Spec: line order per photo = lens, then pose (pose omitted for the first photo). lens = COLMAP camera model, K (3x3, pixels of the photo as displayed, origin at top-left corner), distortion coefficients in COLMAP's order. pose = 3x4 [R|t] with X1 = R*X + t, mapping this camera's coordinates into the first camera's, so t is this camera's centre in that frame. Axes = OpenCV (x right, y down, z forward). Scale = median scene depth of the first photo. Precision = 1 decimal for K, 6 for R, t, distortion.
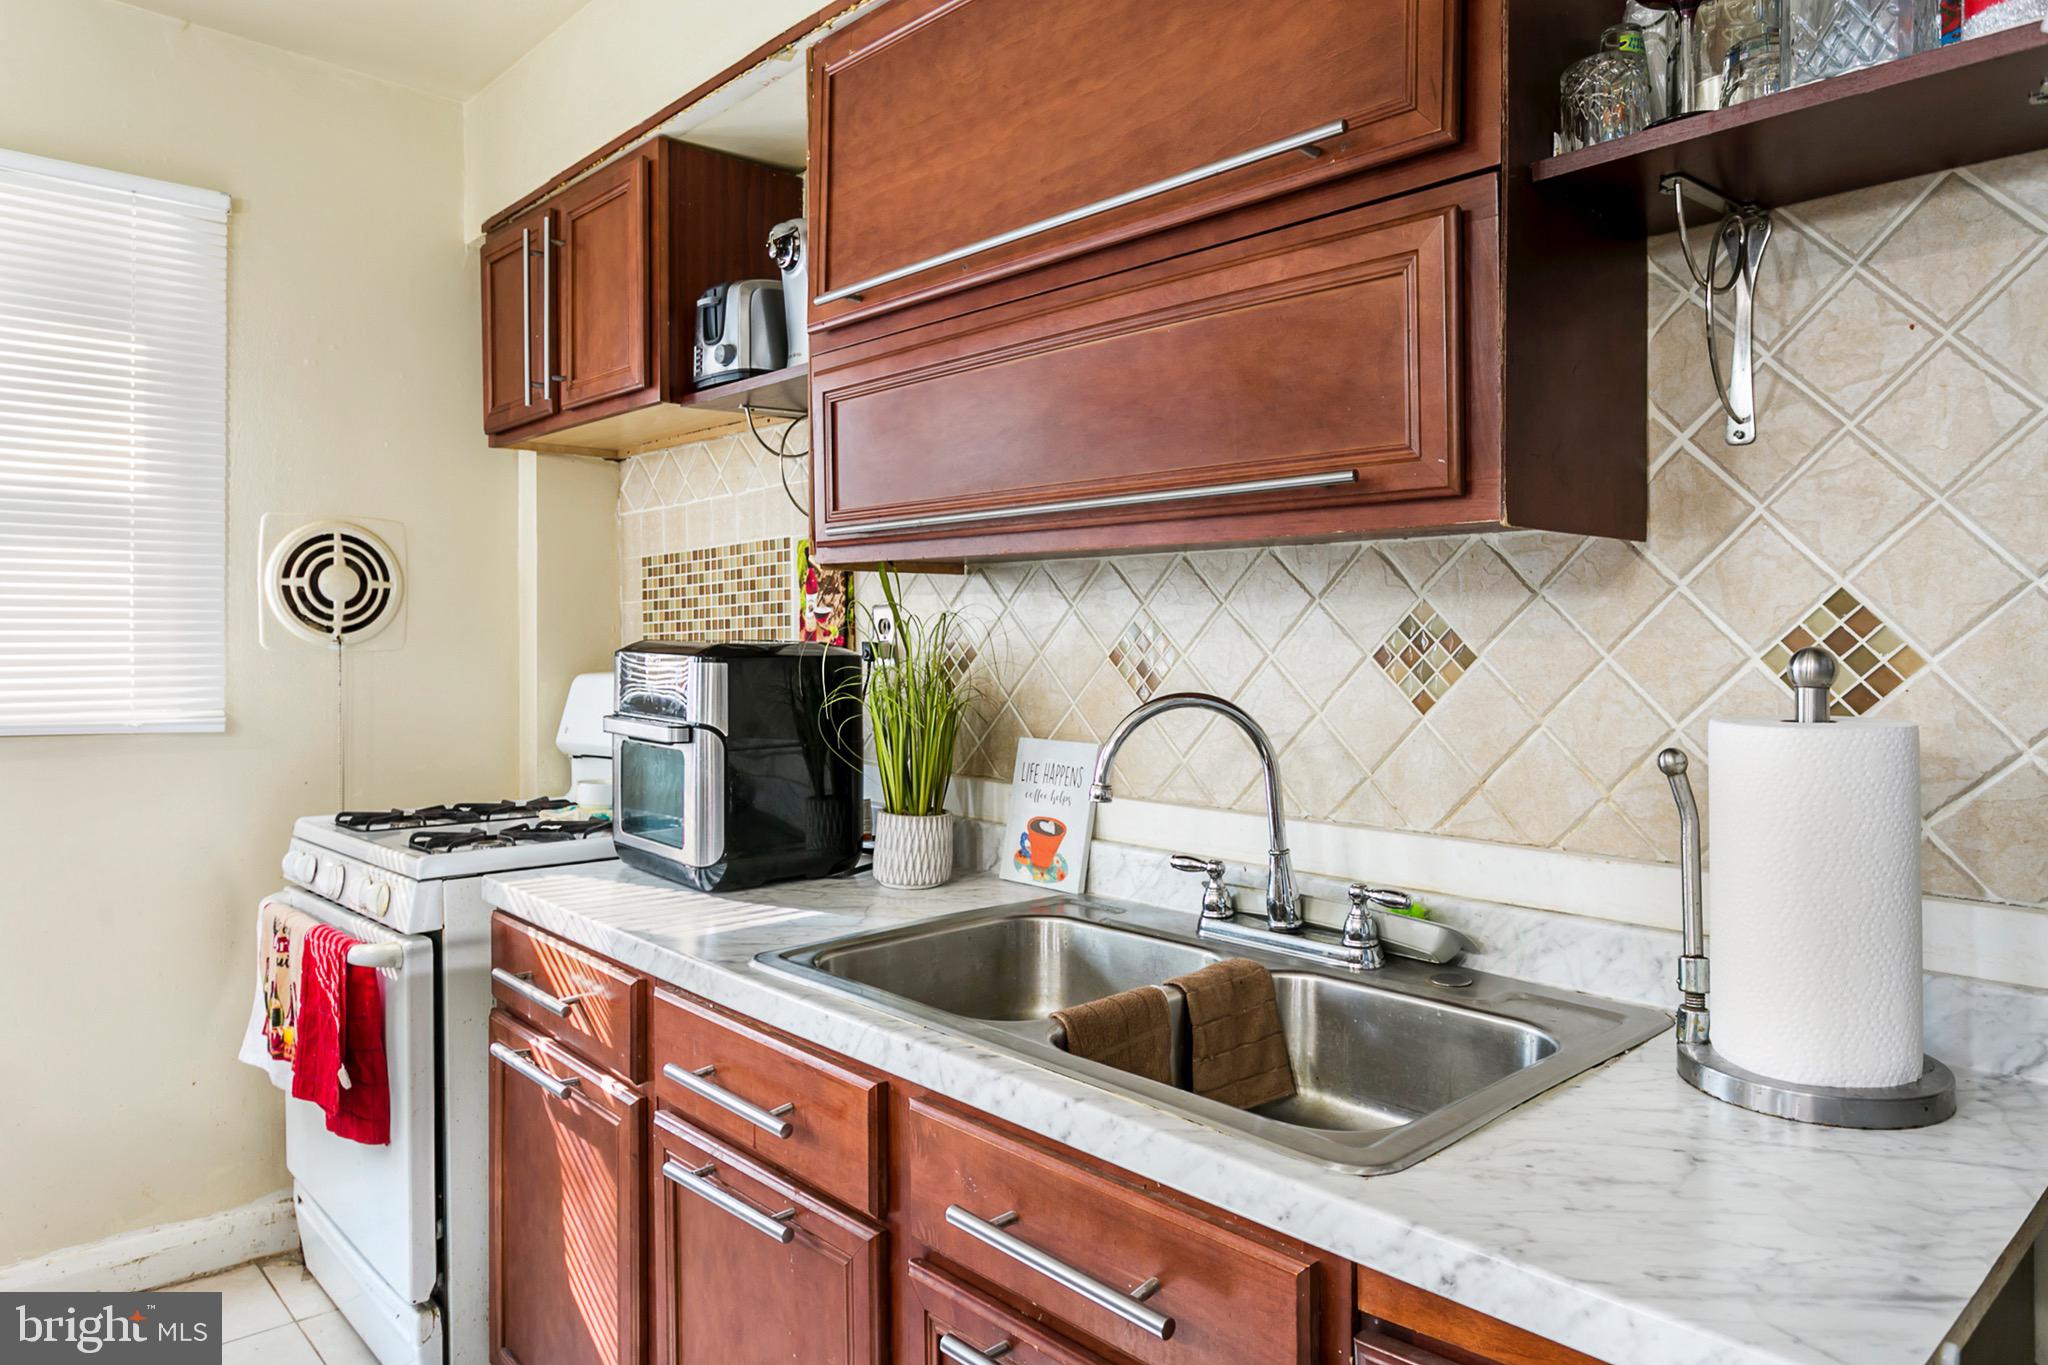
lens RADIAL K [[1308.9, 0, 1021.6], [0, 1308.9, 694.9], [0, 0, 1]] dist [-0.030170, -0.000741]
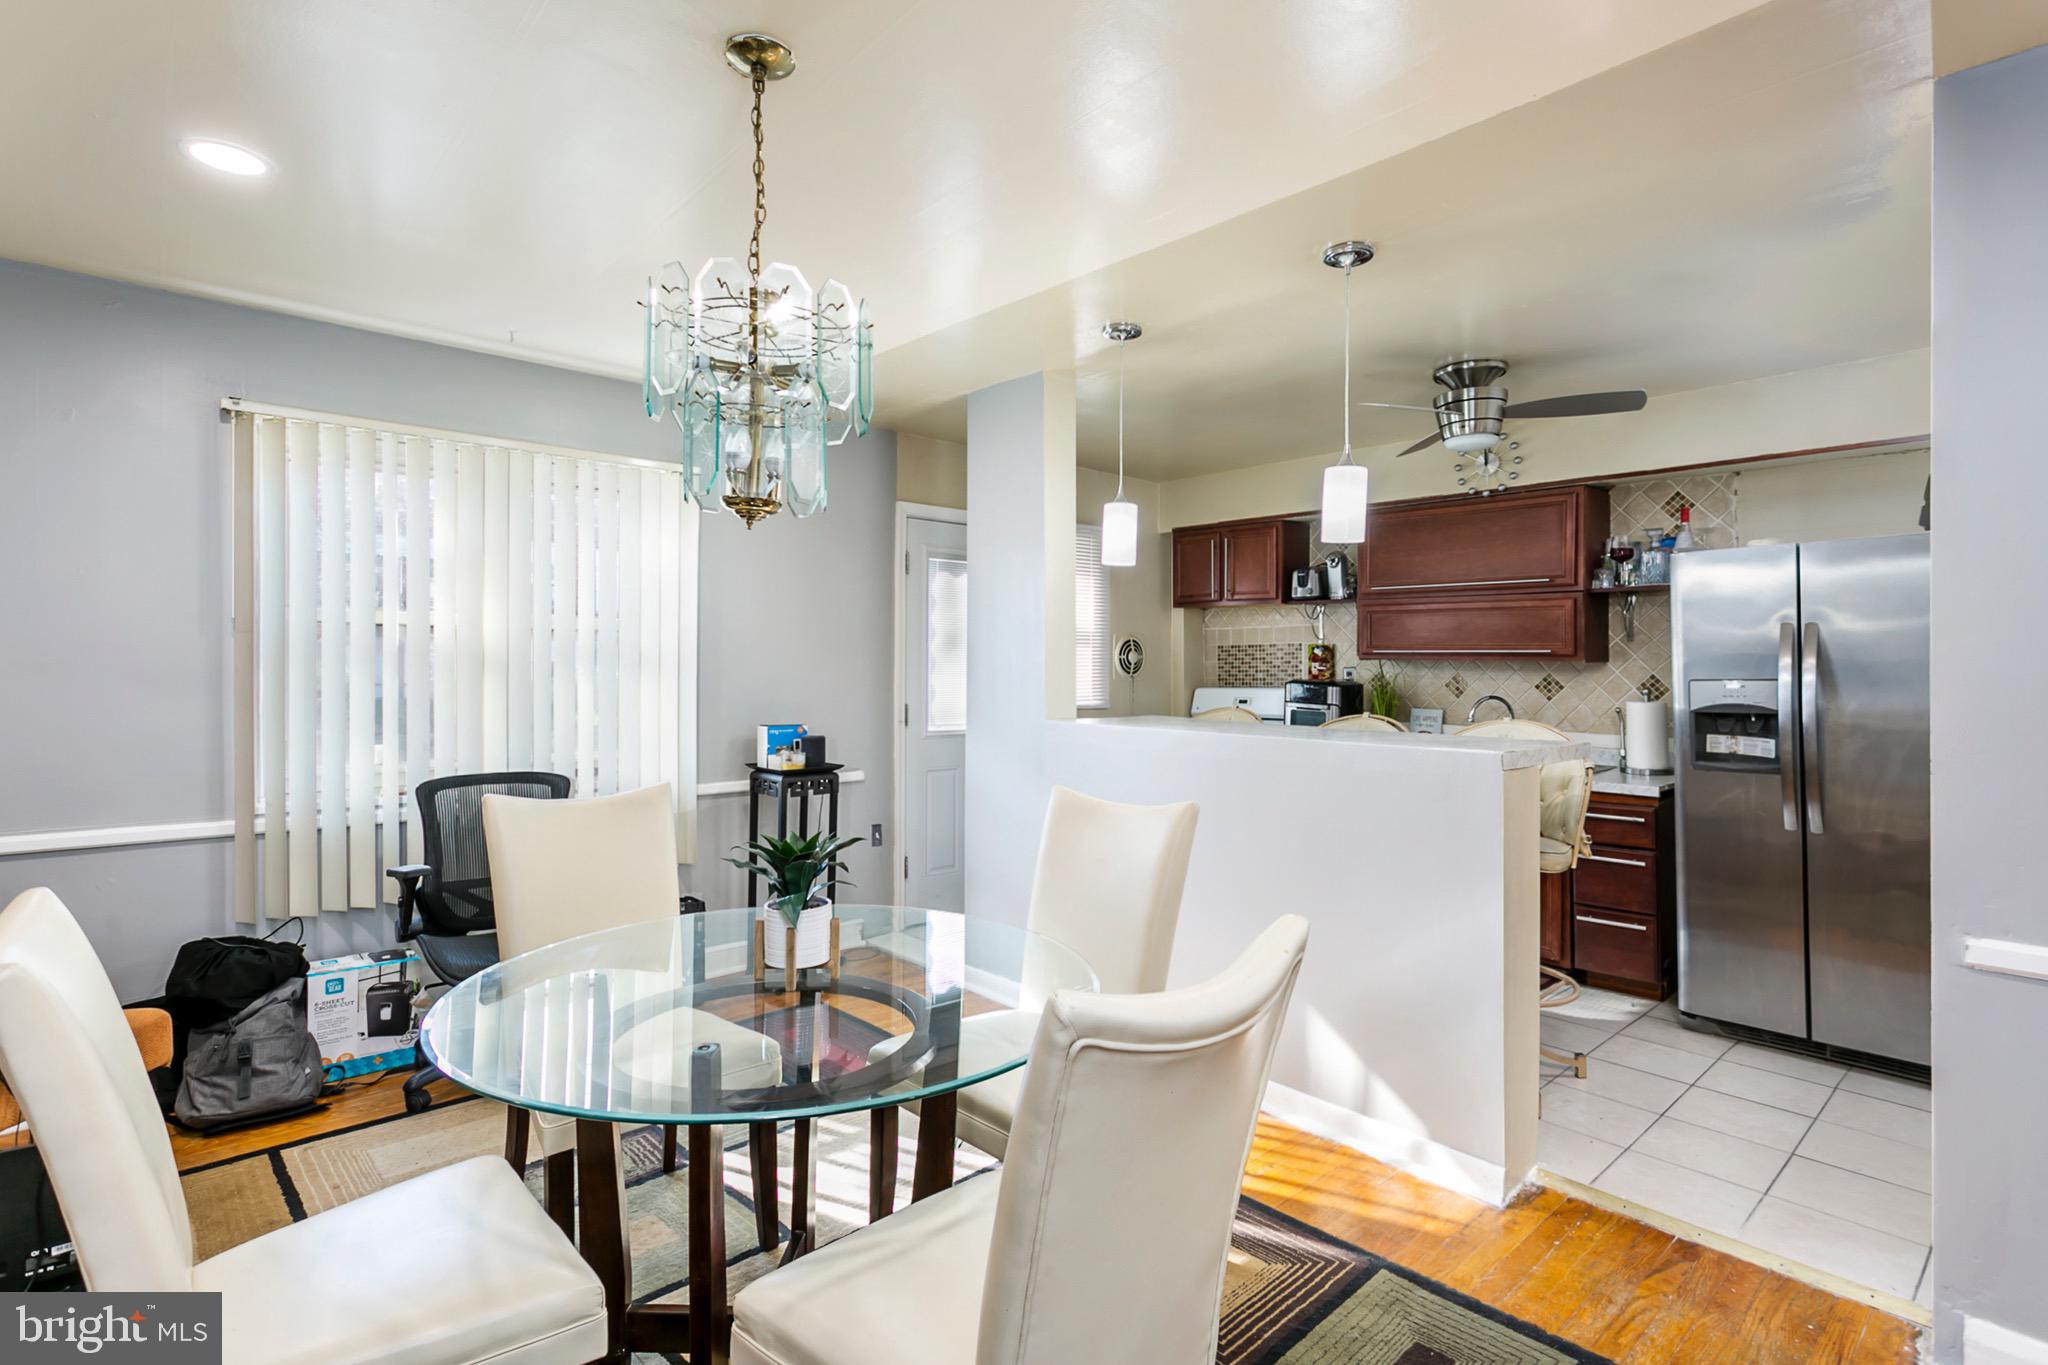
lens RADIAL K [[1019.5, 0, 1031.4], [0, 1019.5, 686.0], [0, 0, 1]] dist [-0.000378, 0.000012]
pose [[0.999903, 0.000278, 0.013915, -1.429992], [-0.000171, 0.999970, -0.007698, -0.008120], [-0.013916, 0.007695, 0.999874, -2.280973]]
